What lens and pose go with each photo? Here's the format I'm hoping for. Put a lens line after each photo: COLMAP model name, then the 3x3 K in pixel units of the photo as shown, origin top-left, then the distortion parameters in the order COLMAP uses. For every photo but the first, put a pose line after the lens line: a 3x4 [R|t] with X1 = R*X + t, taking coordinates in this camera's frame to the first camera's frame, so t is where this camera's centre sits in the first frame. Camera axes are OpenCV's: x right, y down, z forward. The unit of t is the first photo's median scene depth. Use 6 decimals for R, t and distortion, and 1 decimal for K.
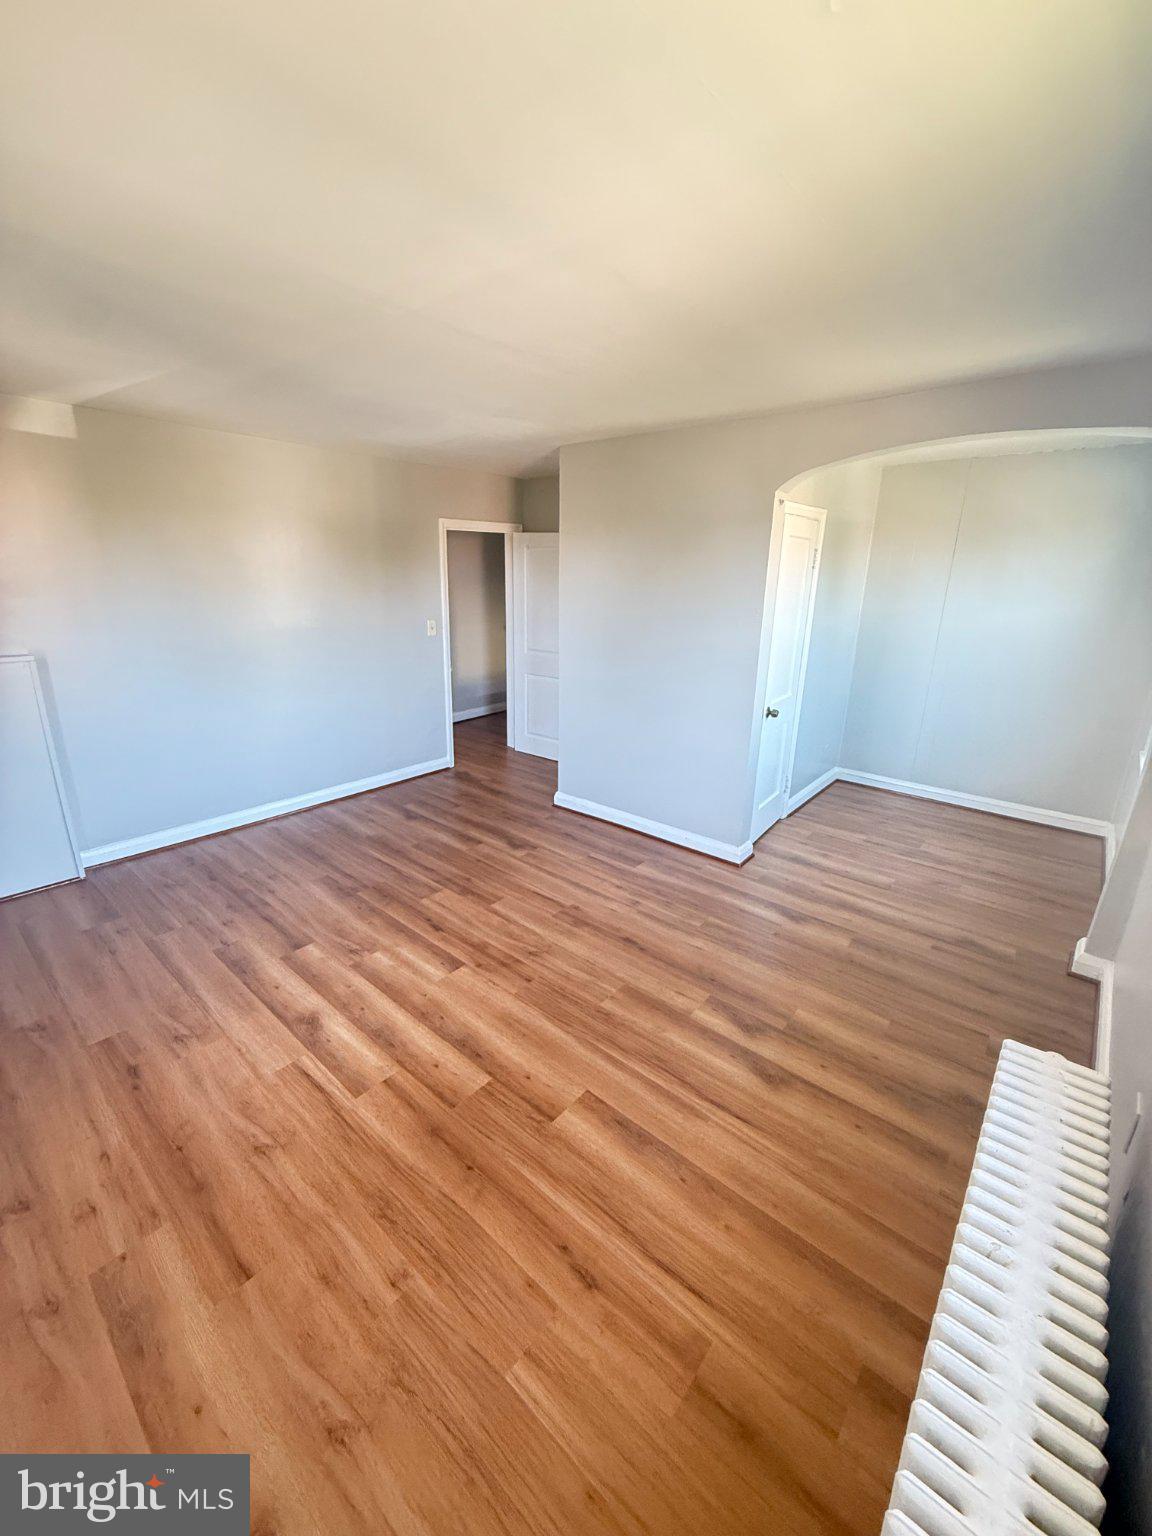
lens RADIAL K [[614.9, 0, 574.2], [0, 614.9, 764.2], [0, 0, 1]] dist [-0.000572, -0.000025]
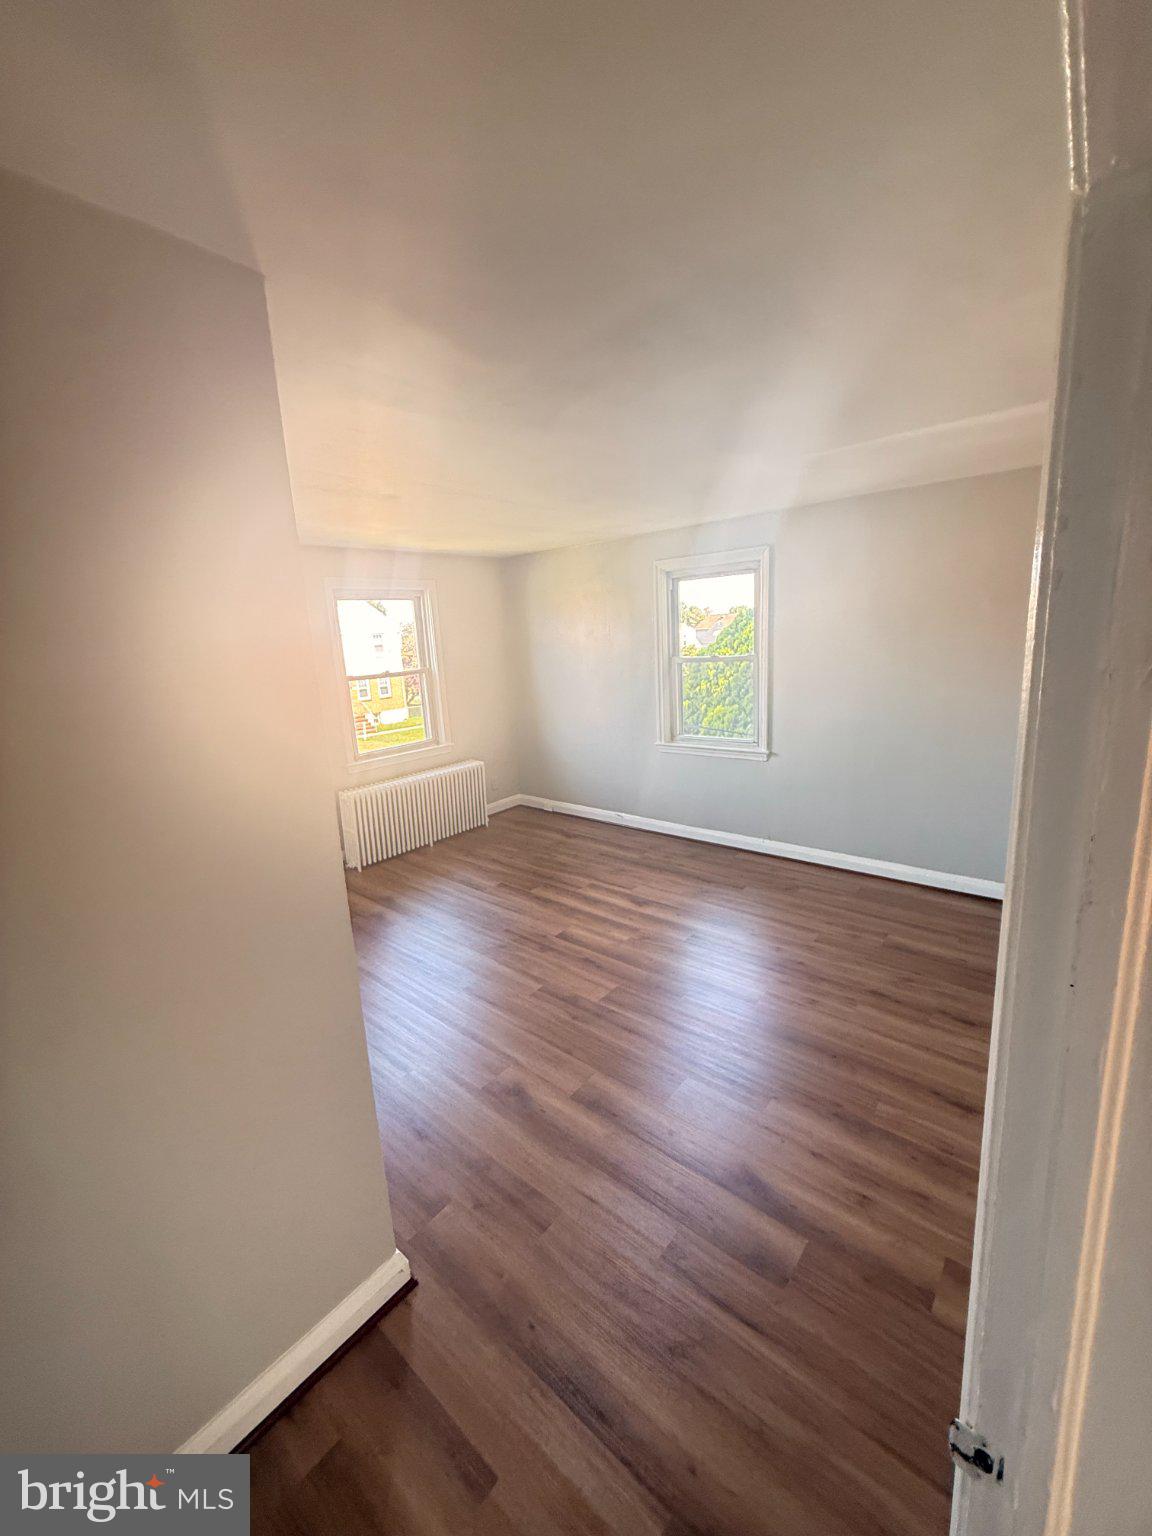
lens RADIAL K [[614.9, 0, 577.7], [0, 614.9, 759.2], [0, 0, 1]] dist [-0.000572, -0.000025]
pose [[-0.999519, 0.030989, 0.001347, -0.254813], [0.027713, 0.872667, 0.487529, -0.679002], [0.013932, 0.487332, -0.873106, 2.082996]]
